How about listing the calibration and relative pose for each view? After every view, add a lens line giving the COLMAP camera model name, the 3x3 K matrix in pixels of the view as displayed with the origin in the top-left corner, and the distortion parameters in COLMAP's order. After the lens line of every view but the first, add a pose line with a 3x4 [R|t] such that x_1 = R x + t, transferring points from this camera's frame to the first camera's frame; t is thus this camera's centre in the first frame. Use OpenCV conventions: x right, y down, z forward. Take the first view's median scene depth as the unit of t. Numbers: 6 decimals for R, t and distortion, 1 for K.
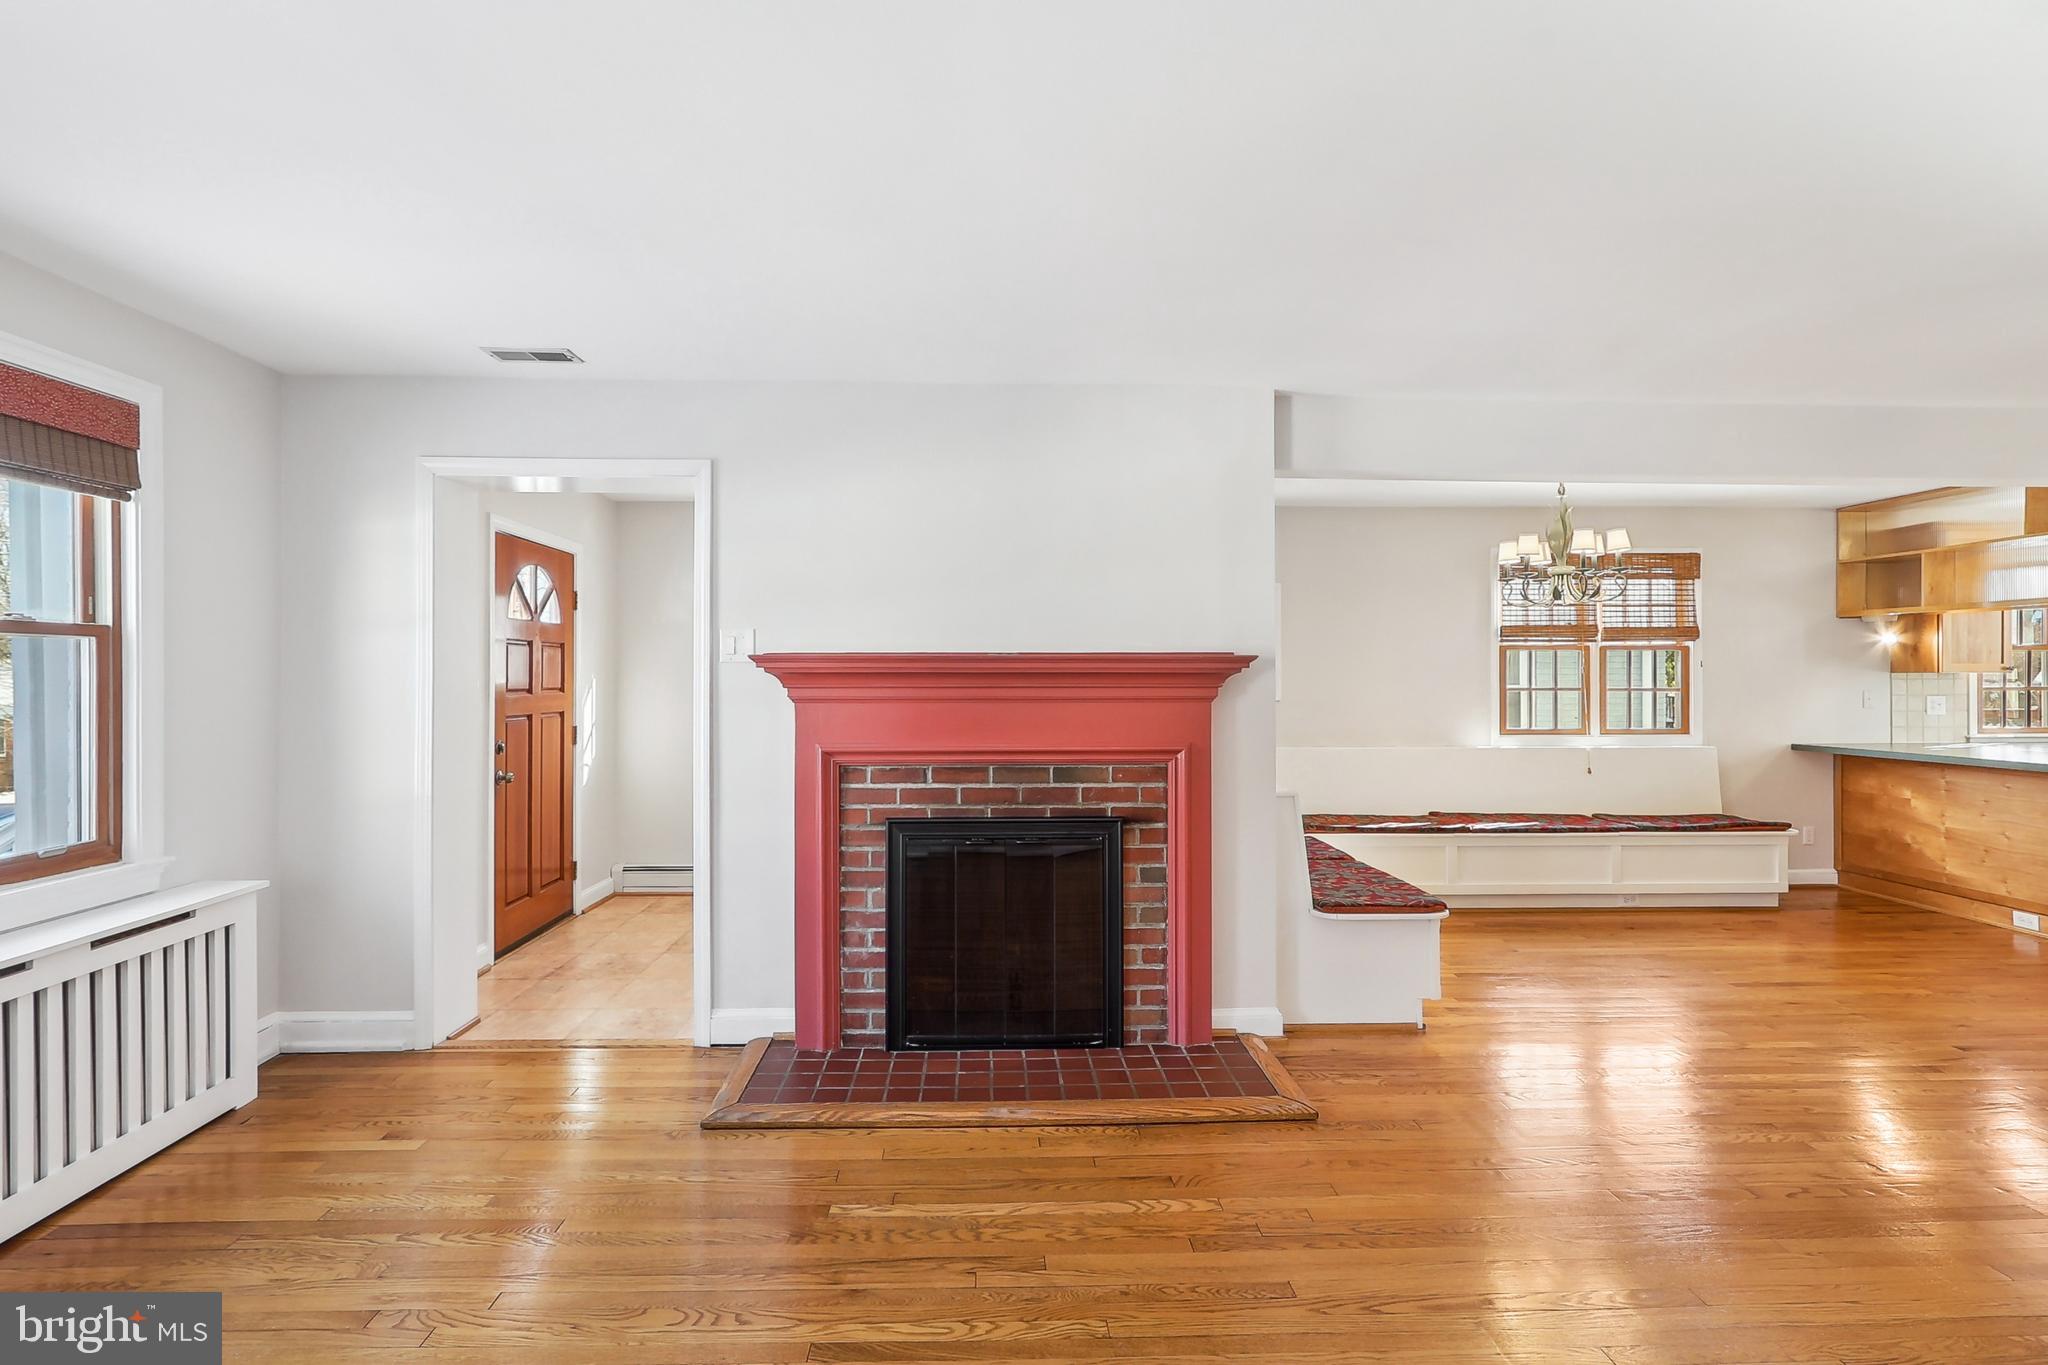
lens RADIAL K [[983.1, 0, 990.7], [0, 983.1, 672.7], [0, 0, 1]] dist [0.003622, -0.002653]
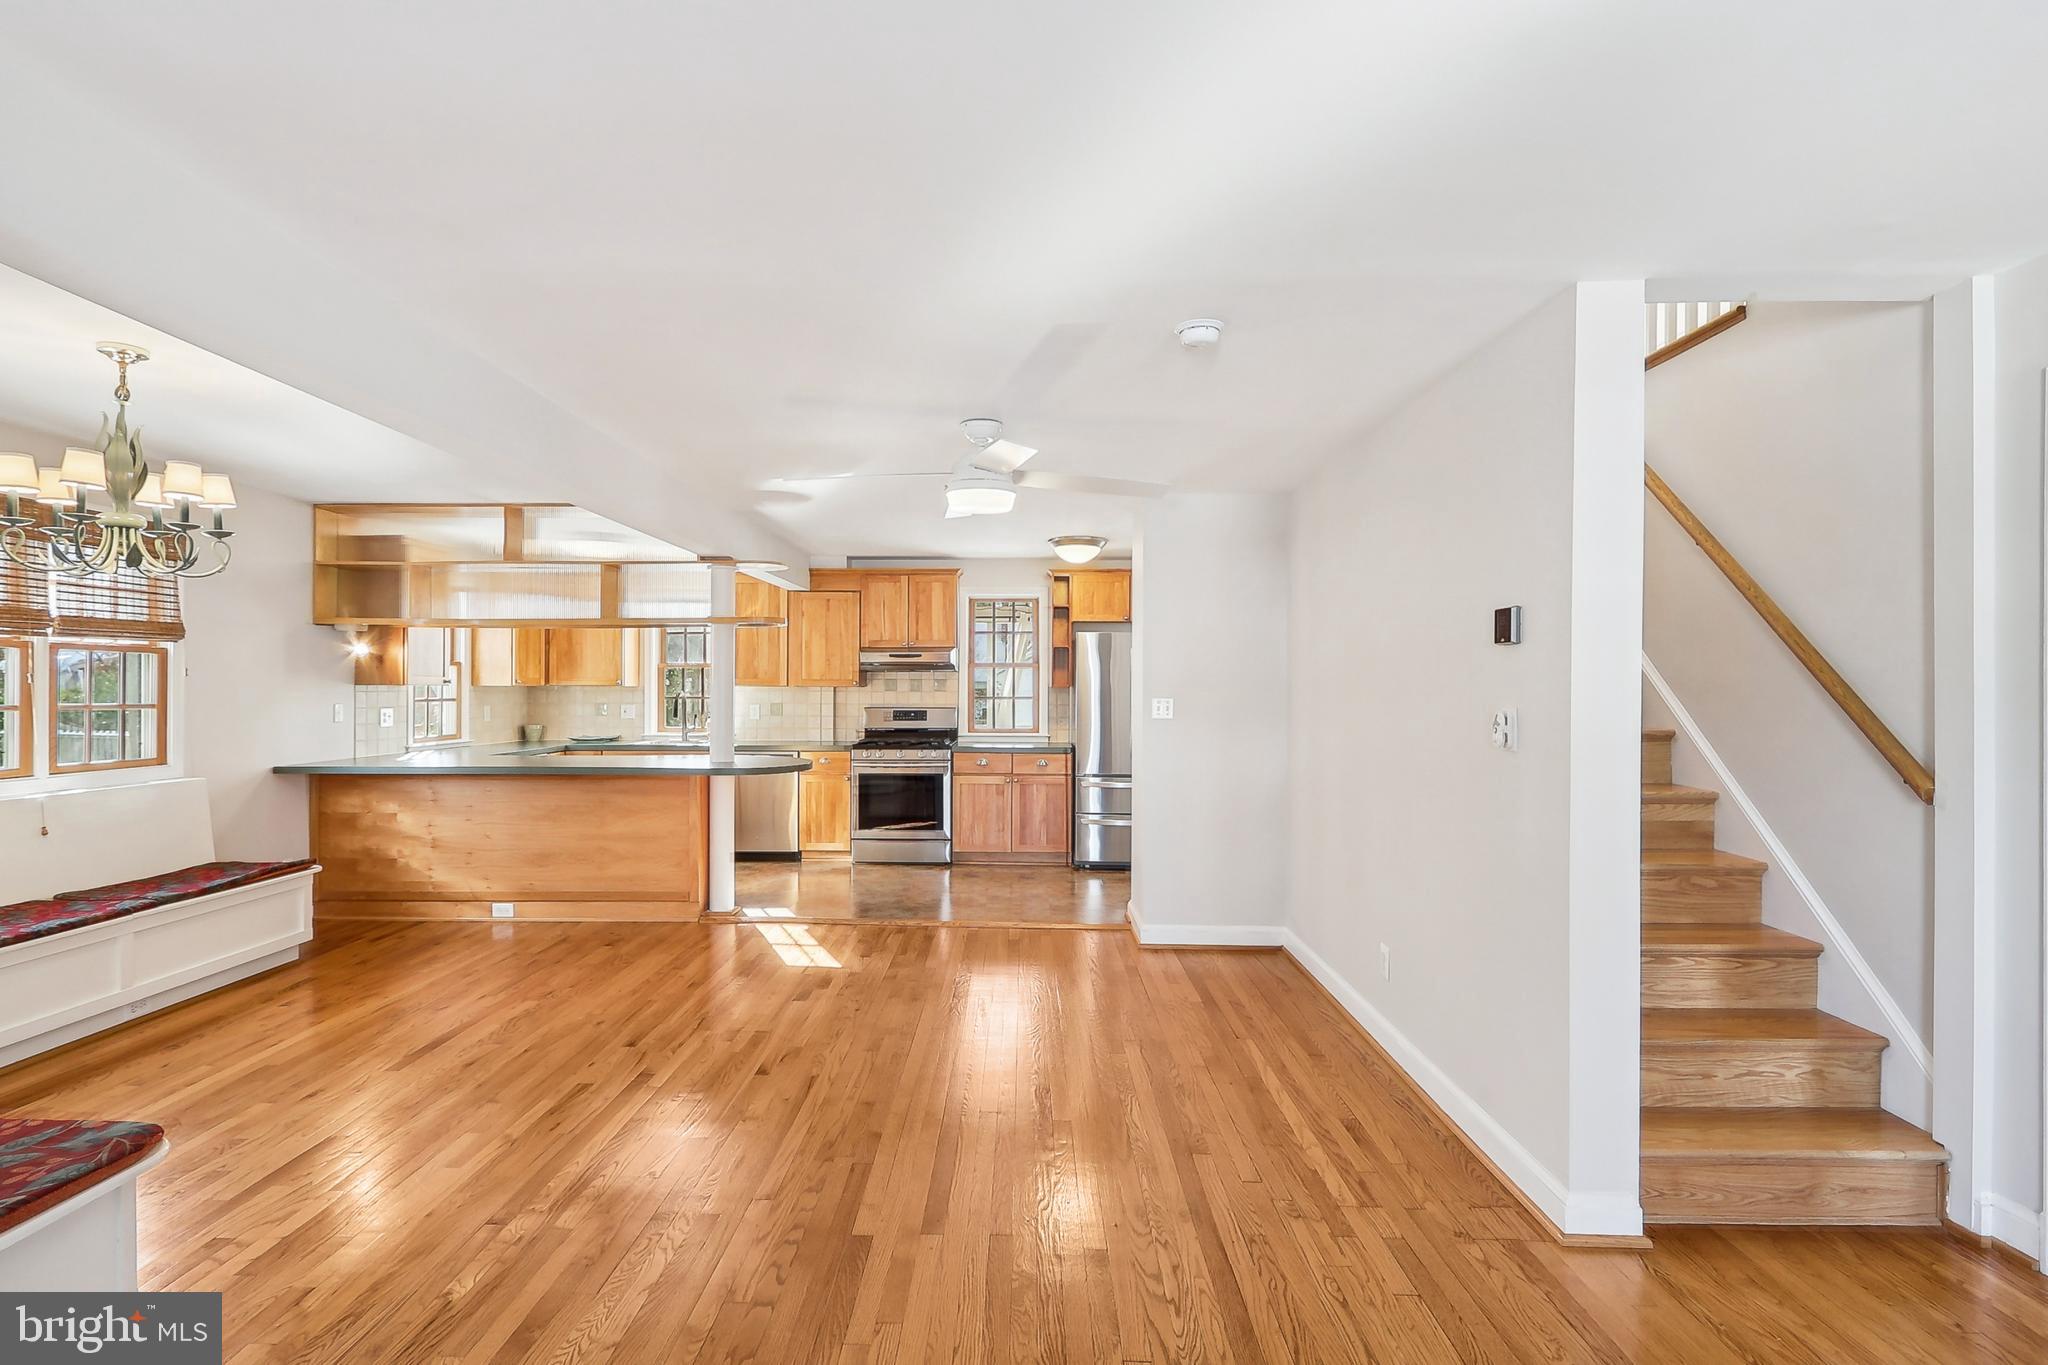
lens RADIAL K [[983.1, 0, 998.6], [0, 983.1, 697.5], [0, 0, 1]] dist [0.003622, -0.002653]
pose [[0.059047, -0.008015, 0.998223, -0.011086], [-0.005510, 0.999950, 0.008355, 0.000835], [-0.998240, -0.005993, 0.059000, 0.325557]]
